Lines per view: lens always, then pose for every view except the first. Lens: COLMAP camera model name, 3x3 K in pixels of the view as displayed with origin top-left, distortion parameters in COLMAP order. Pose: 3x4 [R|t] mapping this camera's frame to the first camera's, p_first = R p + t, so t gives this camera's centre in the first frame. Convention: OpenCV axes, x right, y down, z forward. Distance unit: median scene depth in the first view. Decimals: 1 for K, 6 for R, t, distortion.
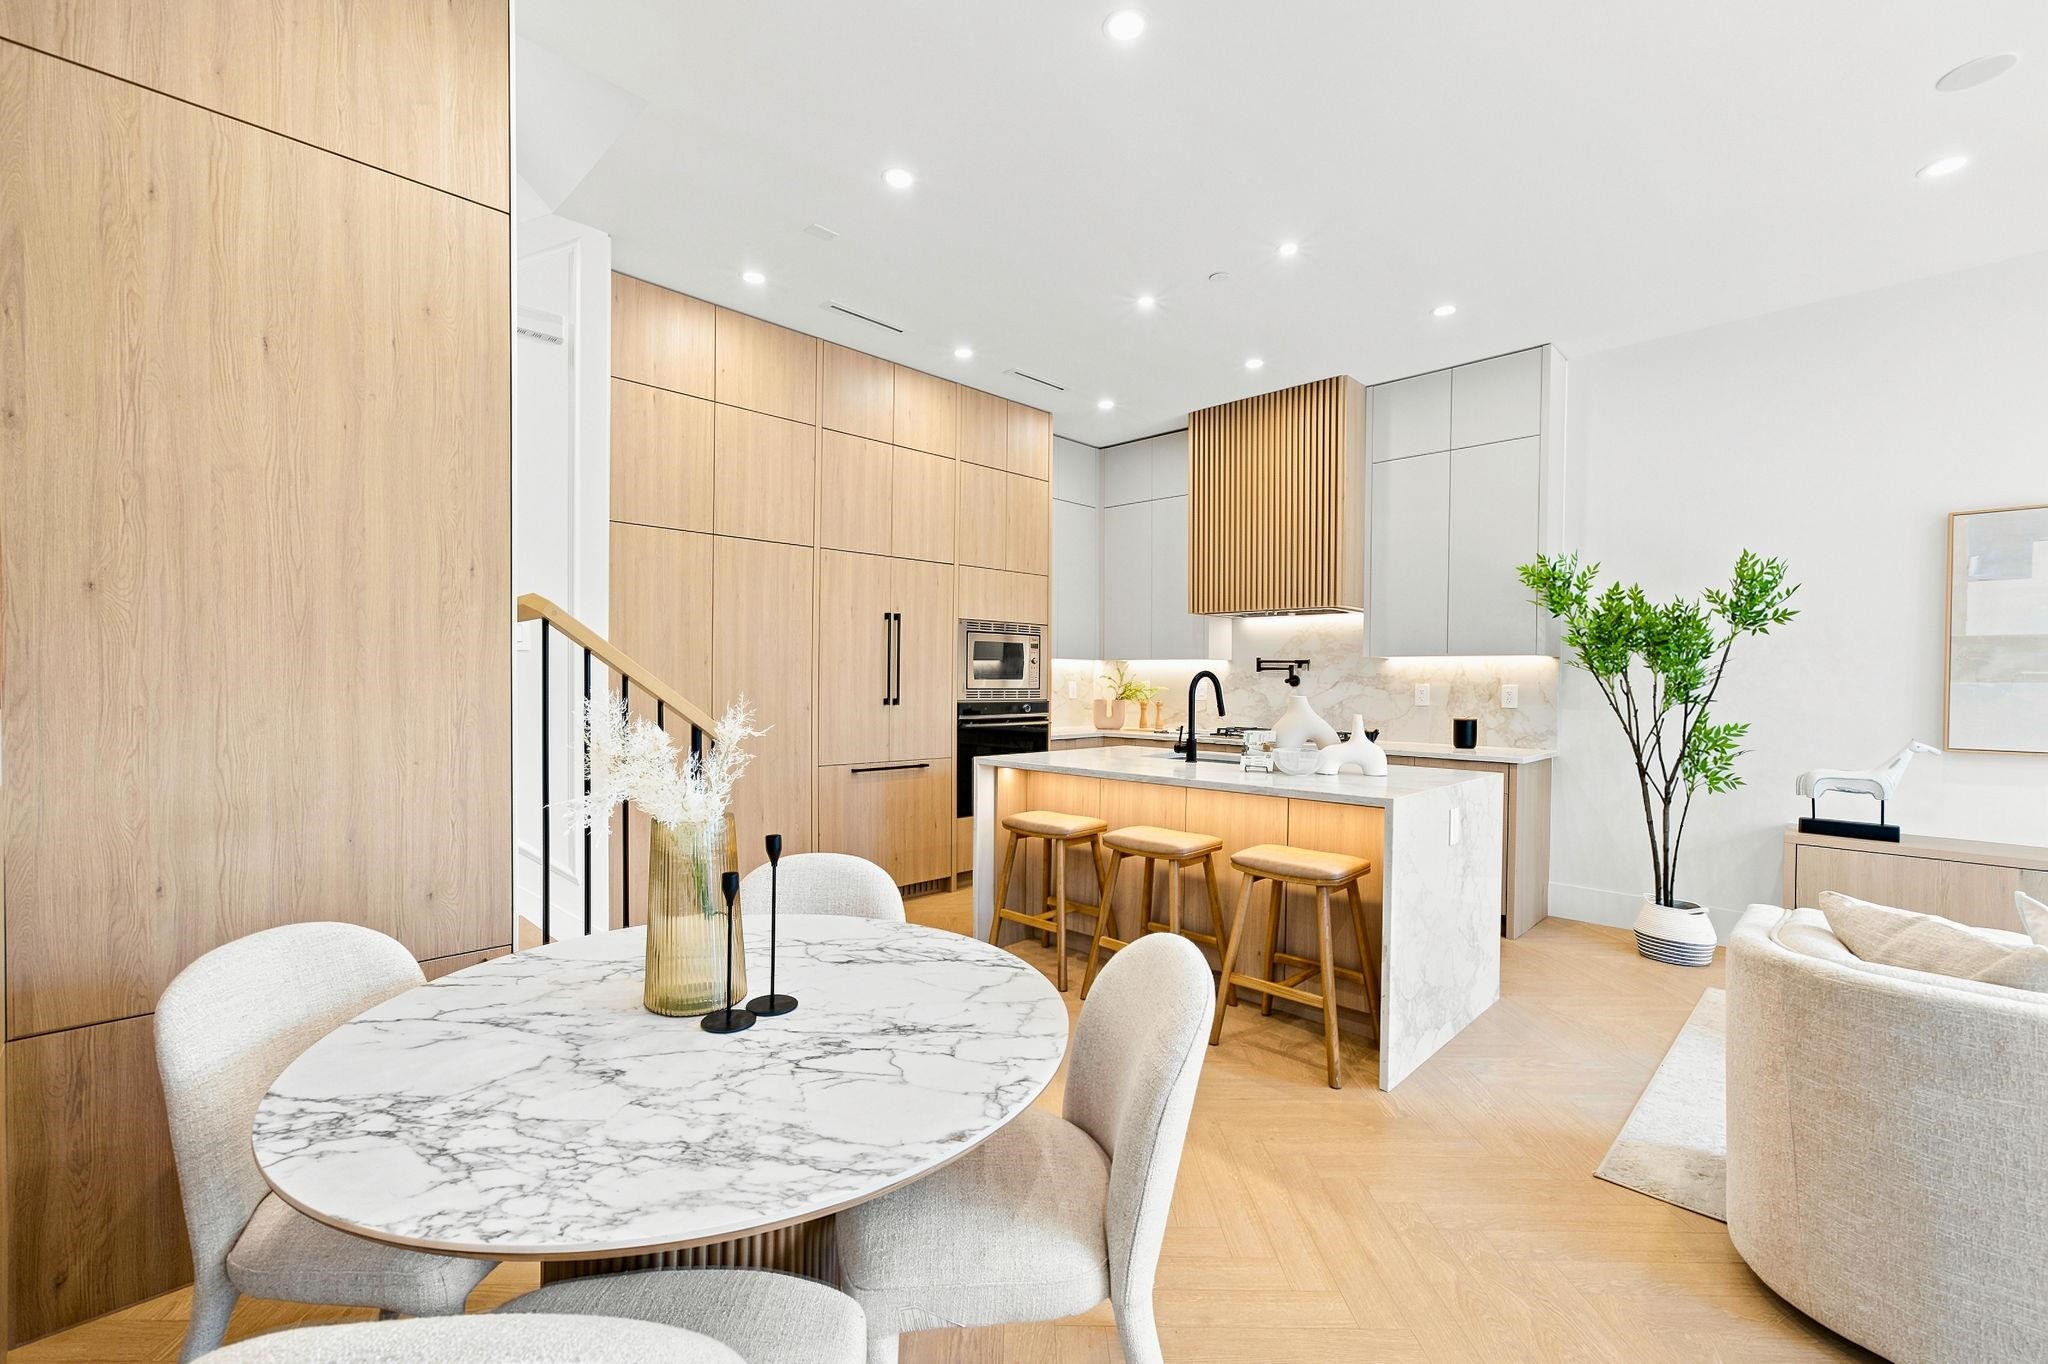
lens RADIAL K [[864.6, 0, 1024.4], [0, 864.6, 681.7], [0, 0, 1]] dist [-0.007184, 0.008140]
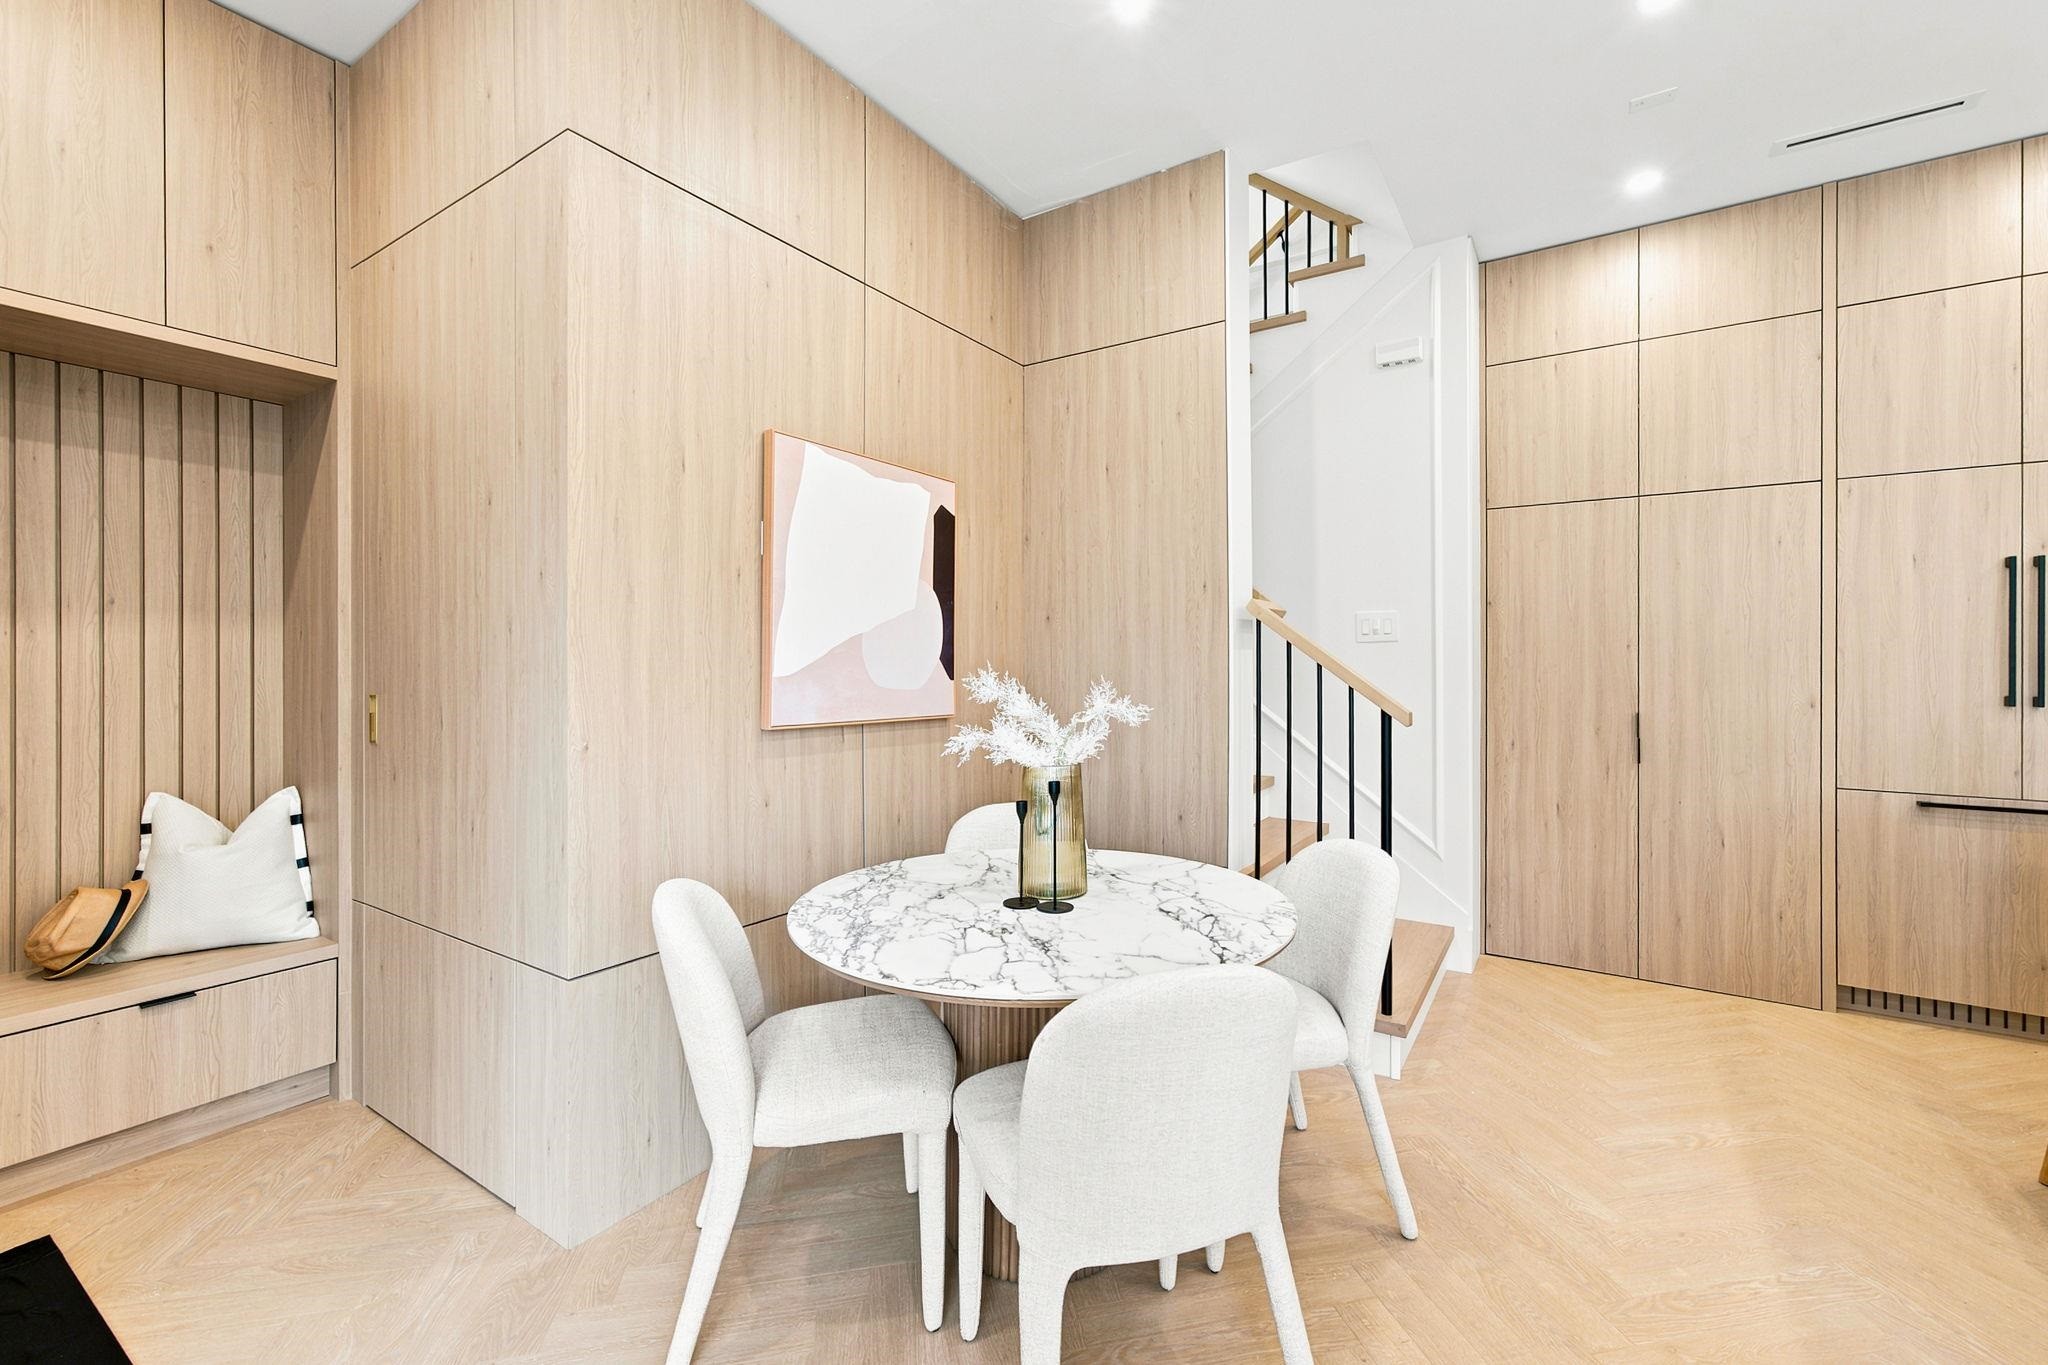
lens RADIAL K [[864.6, 0, 1031.9], [0, 864.6, 657.3], [0, 0, 1]] dist [-0.007184, 0.008140]
pose [[0.208351, -0.012219, -0.977978, 0.306623], [-0.001294, 0.999918, -0.012769, 0.000983], [0.978053, 0.003926, 0.208318, 0.202778]]
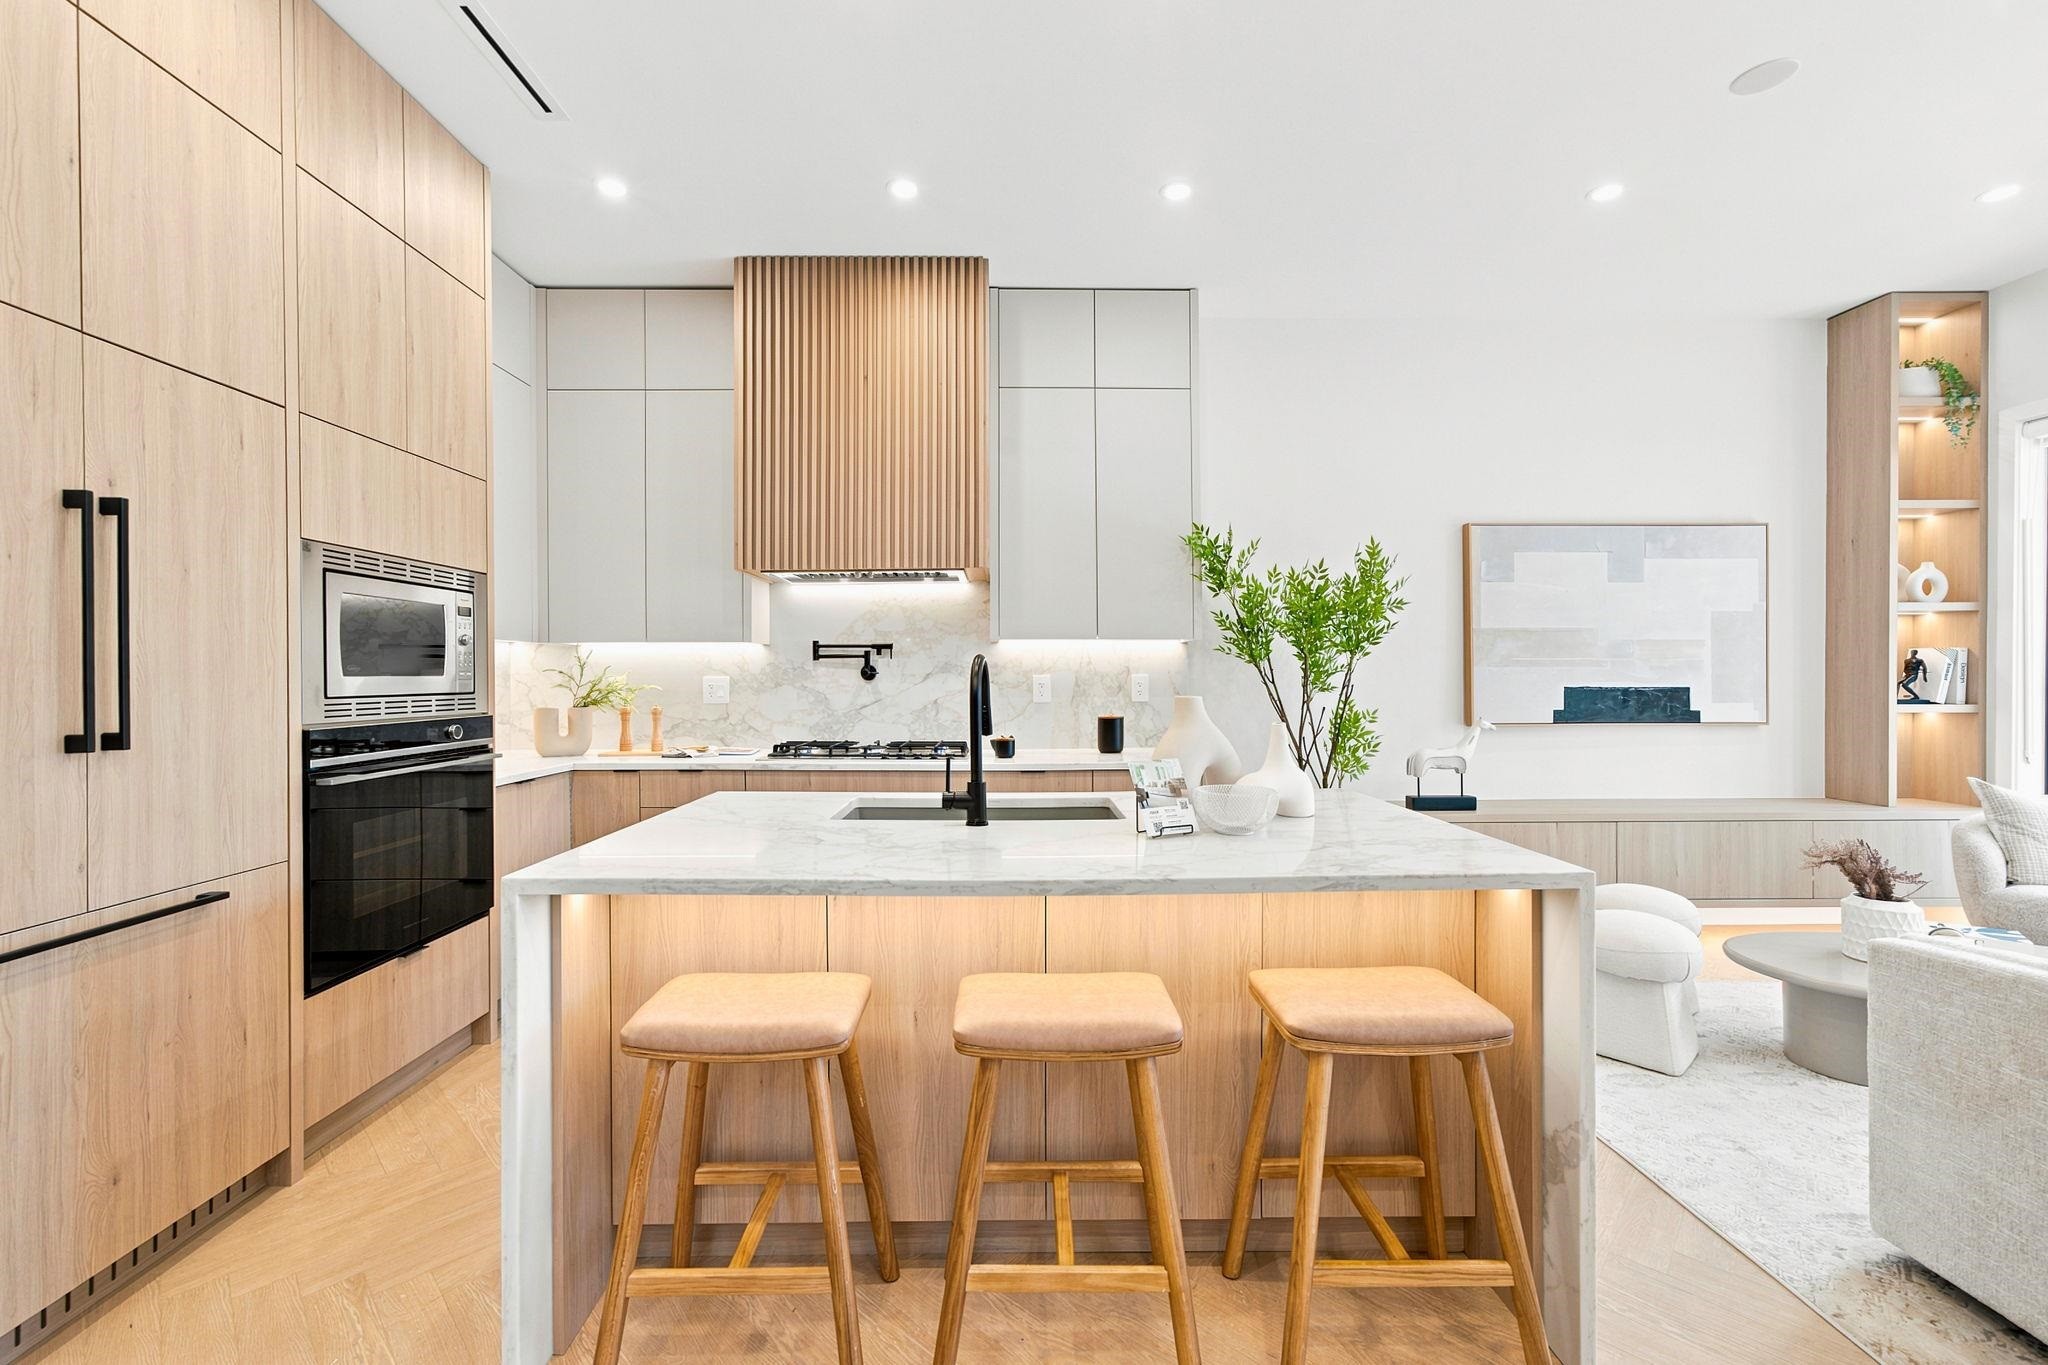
lens RADIAL K [[843.9, 0, 1009.7], [0, 843.9, 677.0], [0, 0, 1]] dist [-0.009289, 0.004496]
pose [[0.700619, -0.014413, 0.713390, -0.142345], [0.011850, 0.999893, 0.008563, -0.002527], [-0.713438, 0.002454, 0.700714, 0.510430]]
